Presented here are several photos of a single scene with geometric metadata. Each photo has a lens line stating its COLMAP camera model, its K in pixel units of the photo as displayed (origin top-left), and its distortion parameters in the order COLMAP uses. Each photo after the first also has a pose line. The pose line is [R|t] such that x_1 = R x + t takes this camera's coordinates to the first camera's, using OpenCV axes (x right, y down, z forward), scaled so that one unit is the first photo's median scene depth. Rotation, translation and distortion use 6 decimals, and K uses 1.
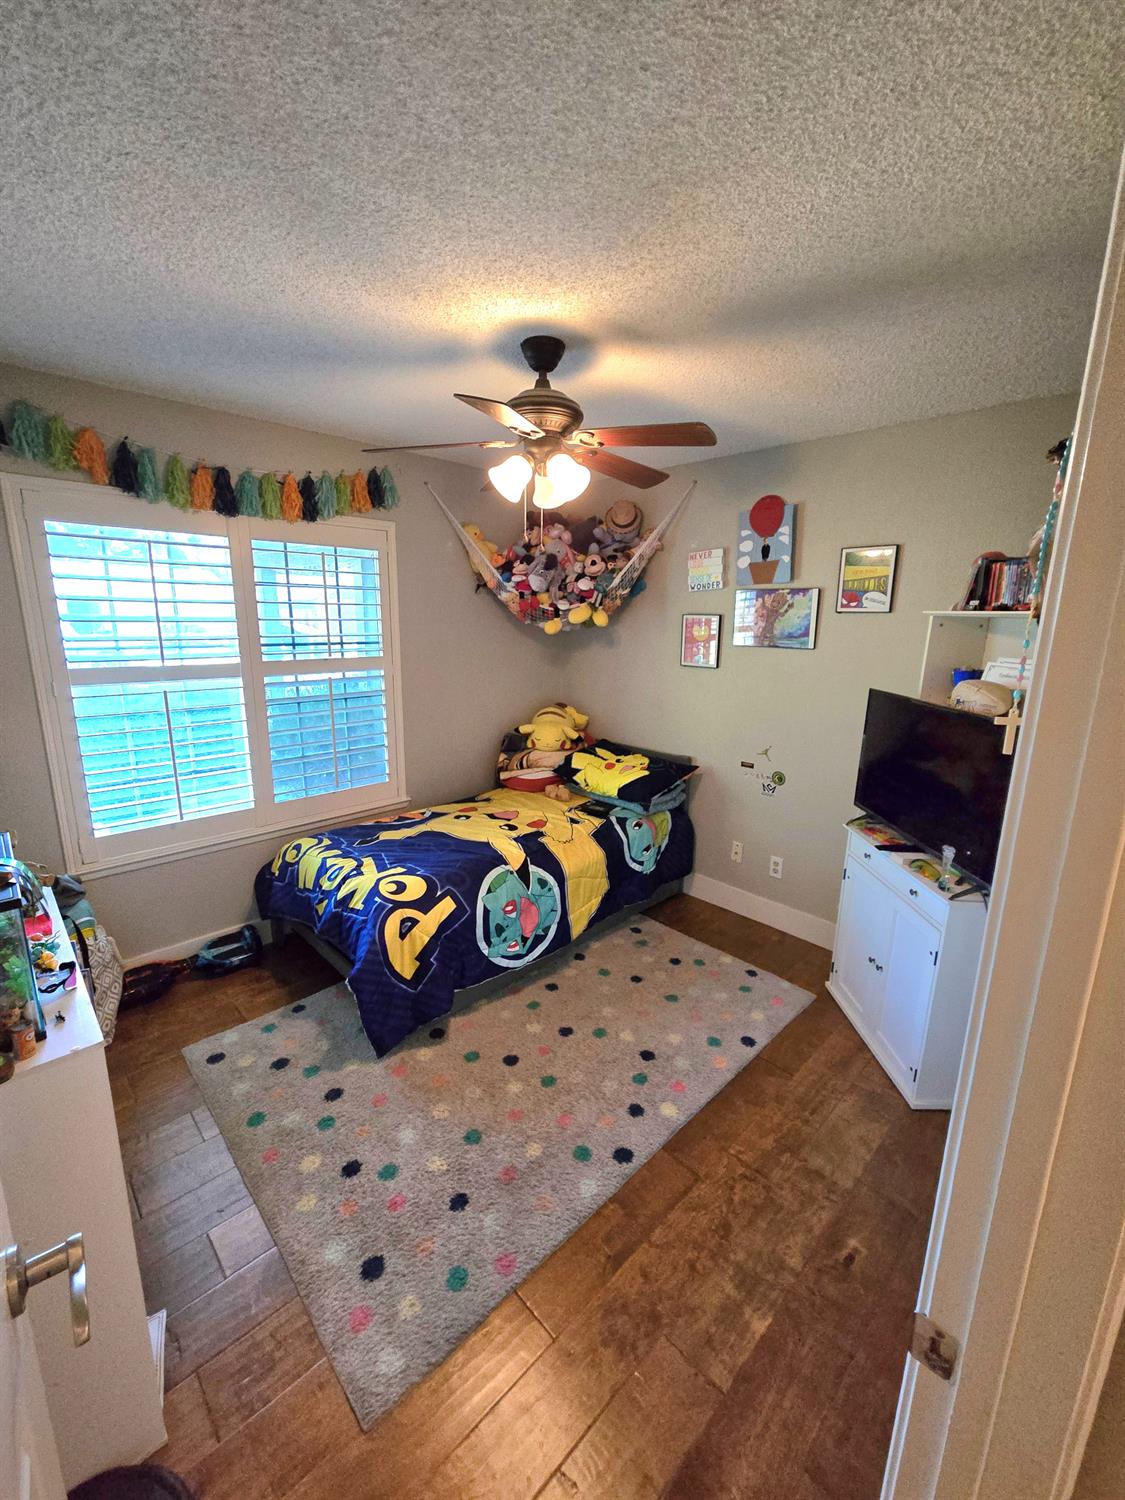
lens RADIAL K [[612.9, 0, 567.8], [0, 612.9, 752.7], [0, 0, 1]] dist [0.000673, 0.000167]
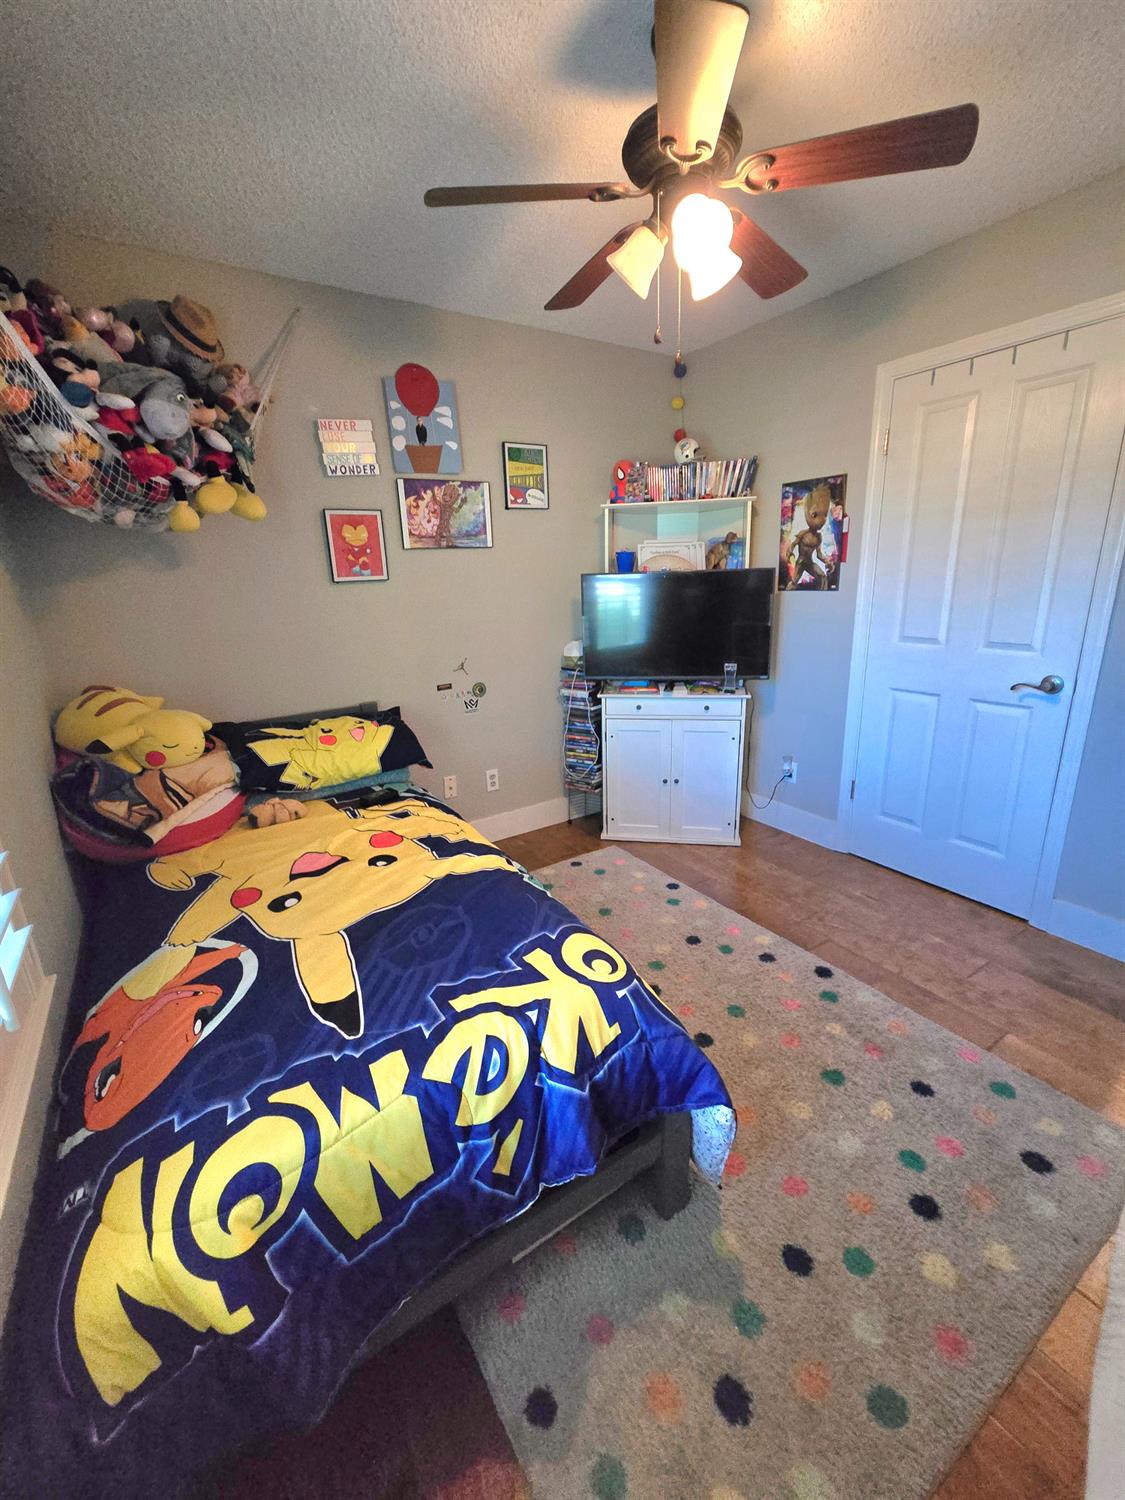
lens RADIAL K [[612.9, 0, 567.8], [0, 612.9, 752.7], [0, 0, 1]] dist [0.000673, 0.000167]
pose [[0.195362, -0.304897, 0.932133, -0.570611], [0.254993, 0.933550, 0.251917, -0.074717], [-0.947002, 0.188472, 0.260127, 0.663279]]
